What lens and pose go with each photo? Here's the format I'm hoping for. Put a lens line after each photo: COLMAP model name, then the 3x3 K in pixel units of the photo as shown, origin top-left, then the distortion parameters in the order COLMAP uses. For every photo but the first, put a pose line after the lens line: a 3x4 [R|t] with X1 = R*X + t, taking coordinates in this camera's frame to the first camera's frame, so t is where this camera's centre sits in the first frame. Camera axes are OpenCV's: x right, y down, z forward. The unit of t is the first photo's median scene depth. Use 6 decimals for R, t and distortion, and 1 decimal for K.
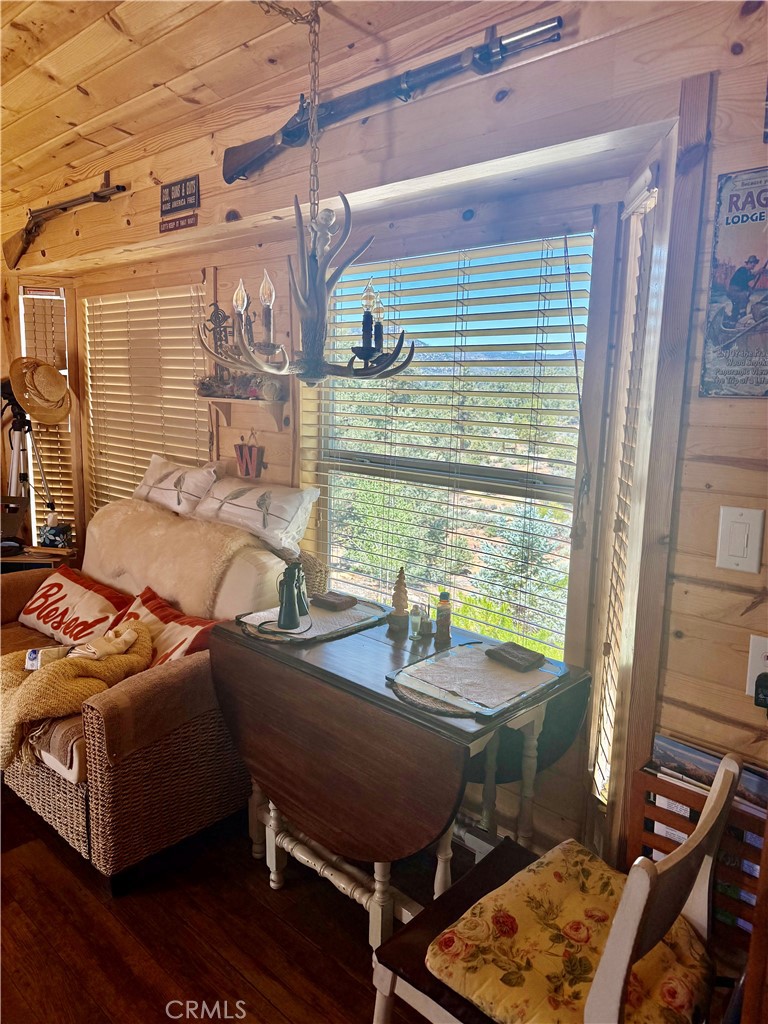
lens RADIAL K [[733.6, 0, 382.2], [0, 733.6, 509.7], [0, 0, 1]] dist [0.008686, -0.009021]
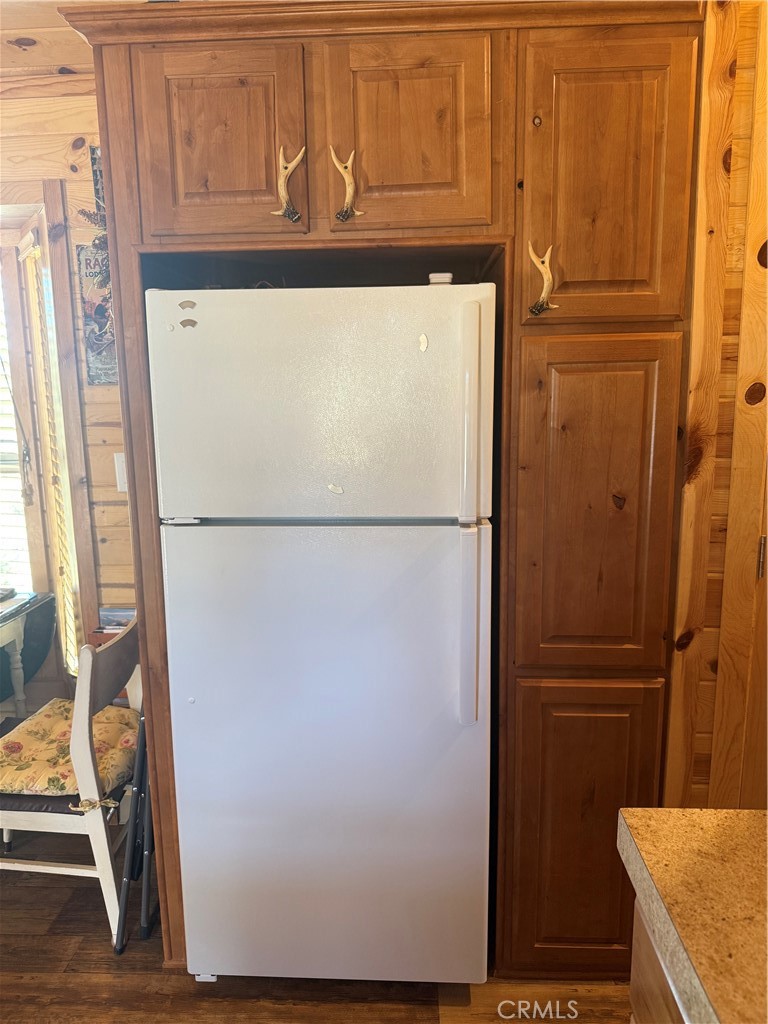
lens RADIAL K [[724.4, 0, 380.4], [0, 724.4, 509.8], [0, 0, 1]] dist [-0.010405, -0.001721]
pose [[0.754131, -0.150555, 0.639234, -0.124235], [0.140447, 0.987821, 0.066964, 0.093677], [-0.641531, 0.039279, 0.766091, -0.570423]]
